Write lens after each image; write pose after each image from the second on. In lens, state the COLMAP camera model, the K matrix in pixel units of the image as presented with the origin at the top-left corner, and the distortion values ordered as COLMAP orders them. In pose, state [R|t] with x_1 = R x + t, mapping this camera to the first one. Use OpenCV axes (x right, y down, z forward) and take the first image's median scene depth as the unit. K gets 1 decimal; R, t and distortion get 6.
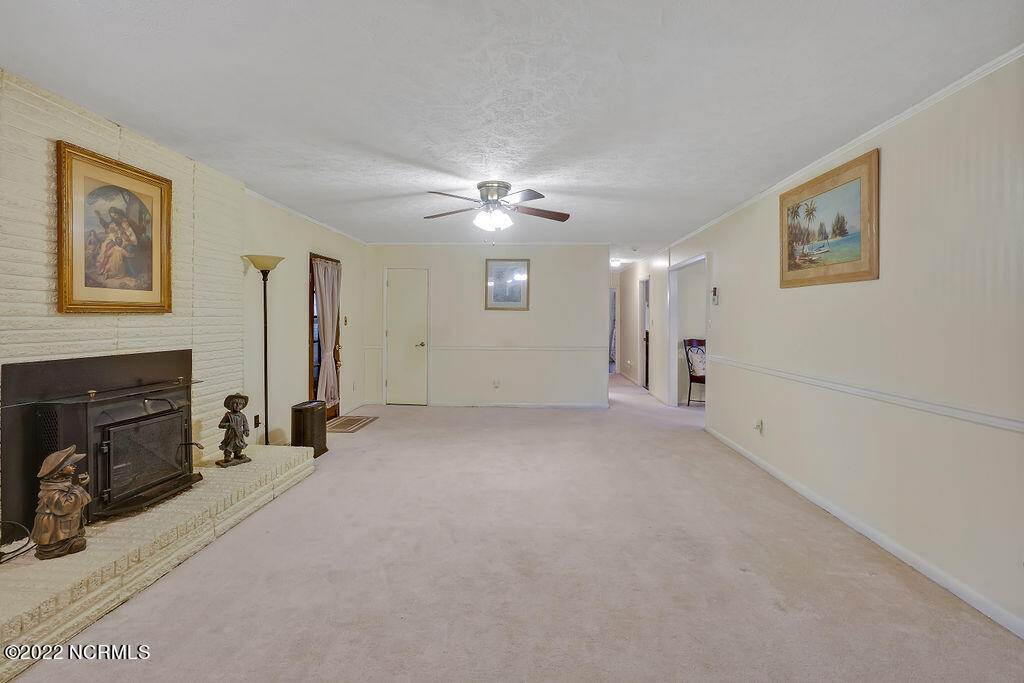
lens RADIAL K [[473.6, 0, 508.4], [0, 473.6, 321.0], [0, 0, 1]] dist [-0.002628, 0.000099]
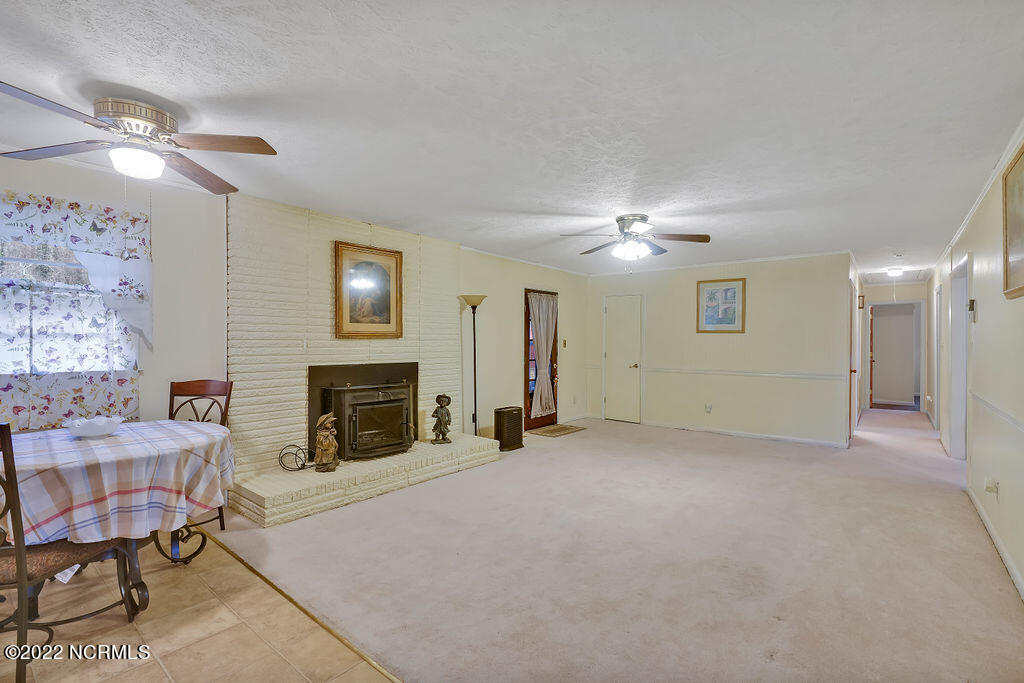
lens RADIAL K [[466.3, 0, 513.6], [0, 466.3, 345.7], [0, 0, 1]] dist [-0.016964, 0.008701]
pose [[0.811273, 0.005614, -0.584641, 0.417605], [-0.003641, 0.999983, 0.004550, -0.000162], [0.584656, -0.001562, 0.811279, -0.015019]]
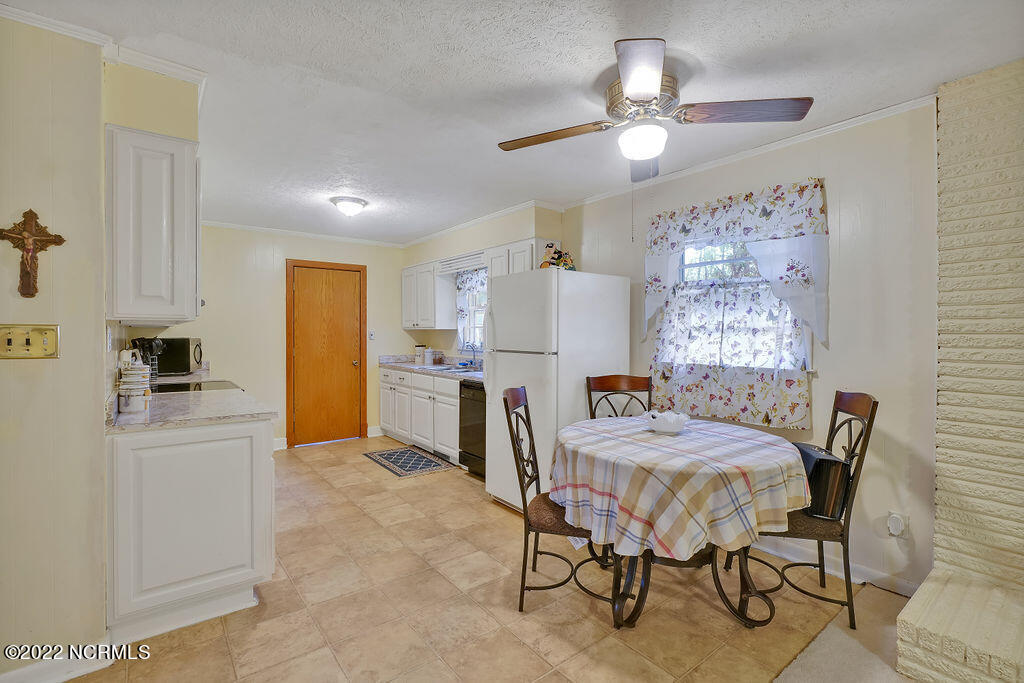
lens RADIAL K [[471.7, 0, 510.5], [0, 471.7, 335.3], [0, 0, 1]] dist [-0.018029, 0.000425]
pose [[-0.752595, -0.001792, -0.658481, 0.143746], [-0.007215, 0.999959, 0.005524, -0.003521], [0.658444, 0.008908, -0.752577, 0.537476]]
